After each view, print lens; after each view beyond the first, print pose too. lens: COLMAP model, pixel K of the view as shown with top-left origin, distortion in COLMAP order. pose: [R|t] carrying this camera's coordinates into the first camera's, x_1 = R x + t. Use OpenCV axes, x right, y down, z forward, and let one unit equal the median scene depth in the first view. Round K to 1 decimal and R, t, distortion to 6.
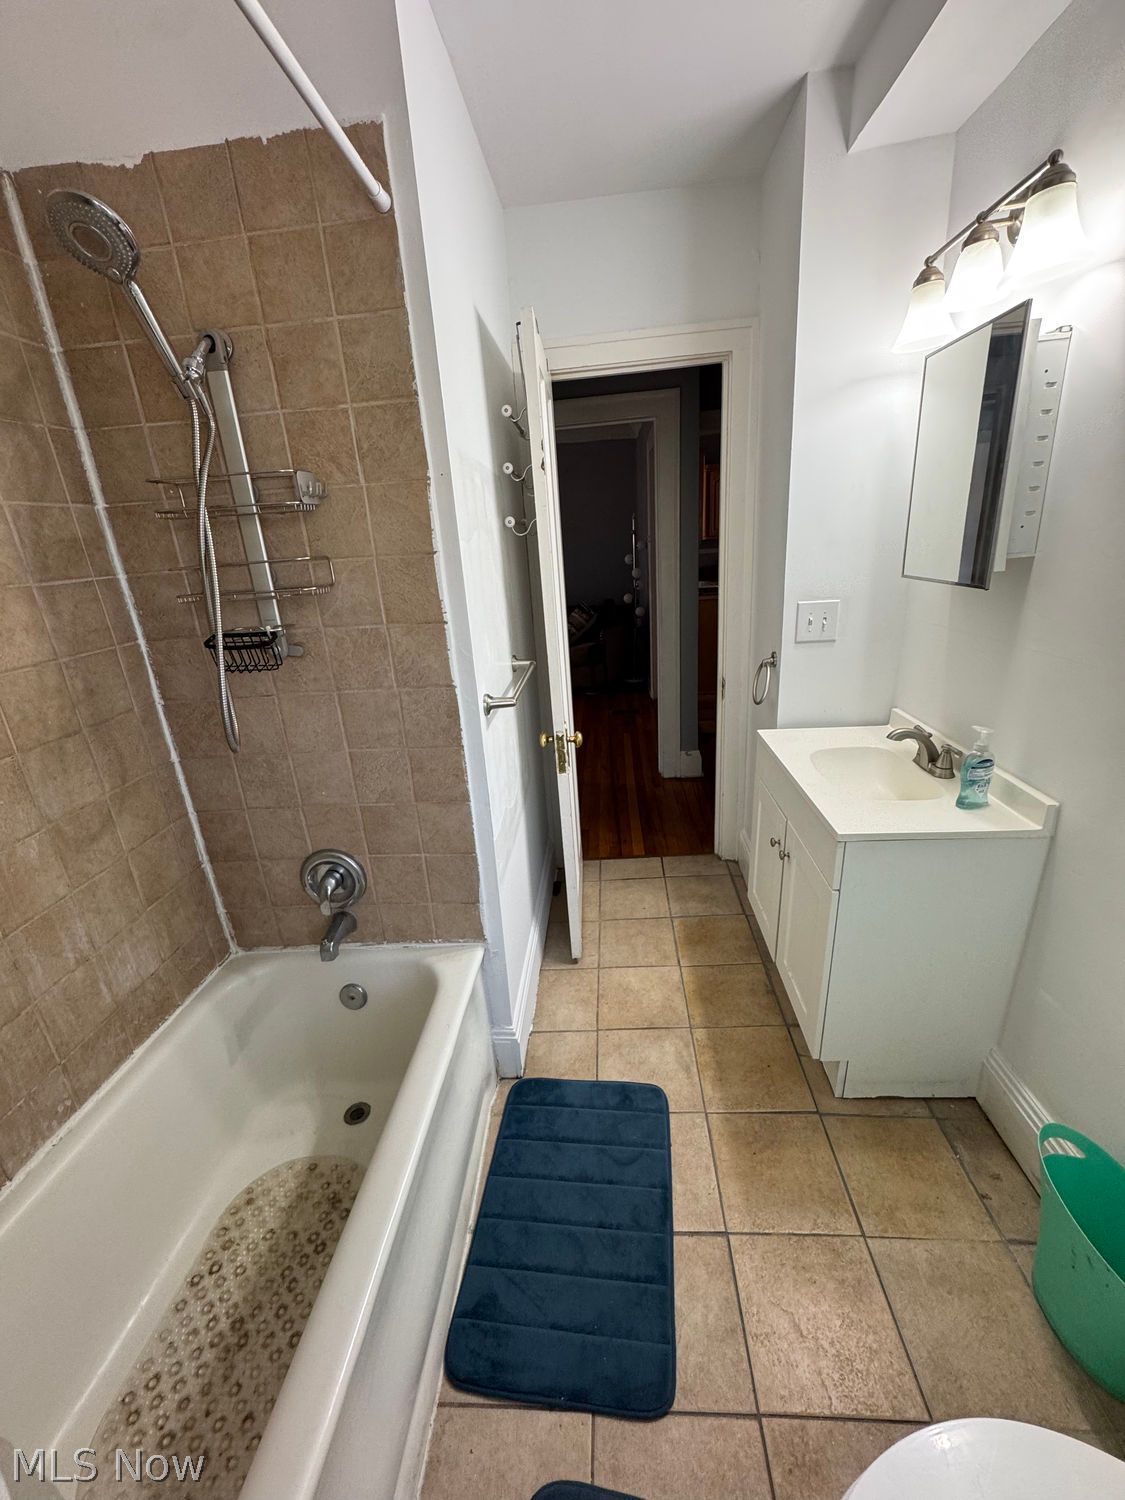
lens RADIAL K [[594.9, 0, 562.3], [0, 594.9, 748.3], [0, 0, 1]] dist [-0.000548, 0.000023]
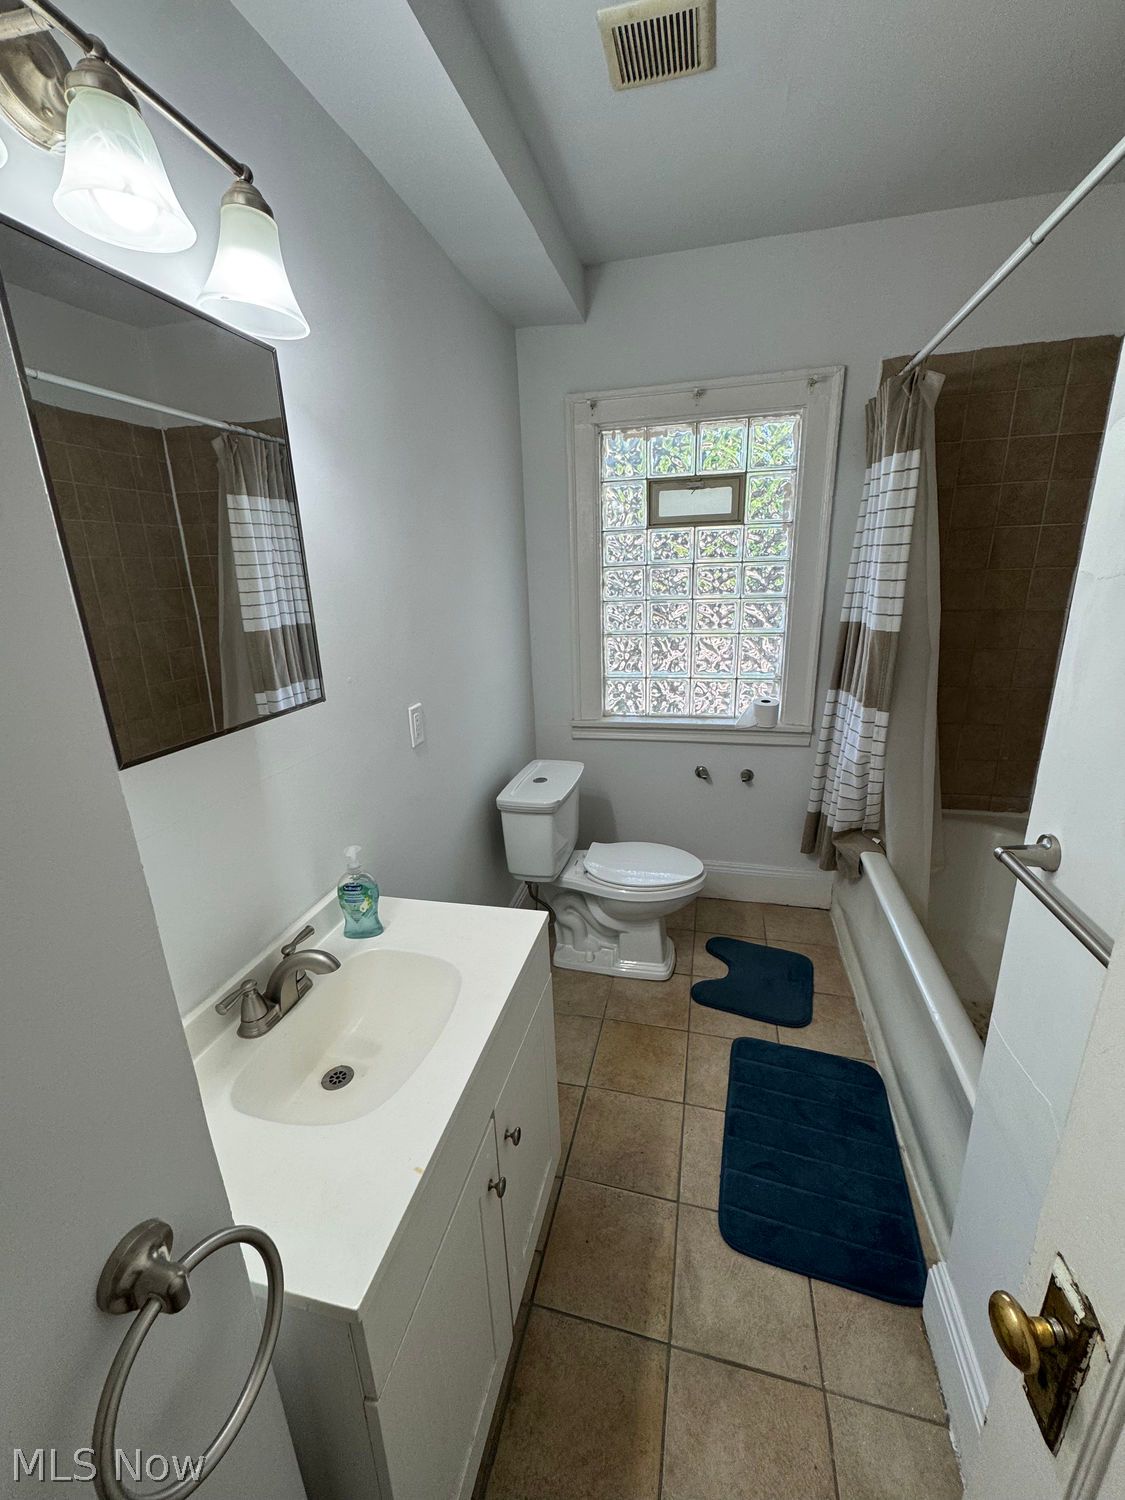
lens RADIAL K [[594.9, 0, 563.5], [0, 594.9, 747.6], [0, 0, 1]] dist [-0.000548, 0.000023]
pose [[-0.979864, 0.036687, 0.196265, 0.201682], [0.144763, 0.807528, 0.571789, -0.496489], [-0.137512, 0.588687, -0.796579, 1.304765]]
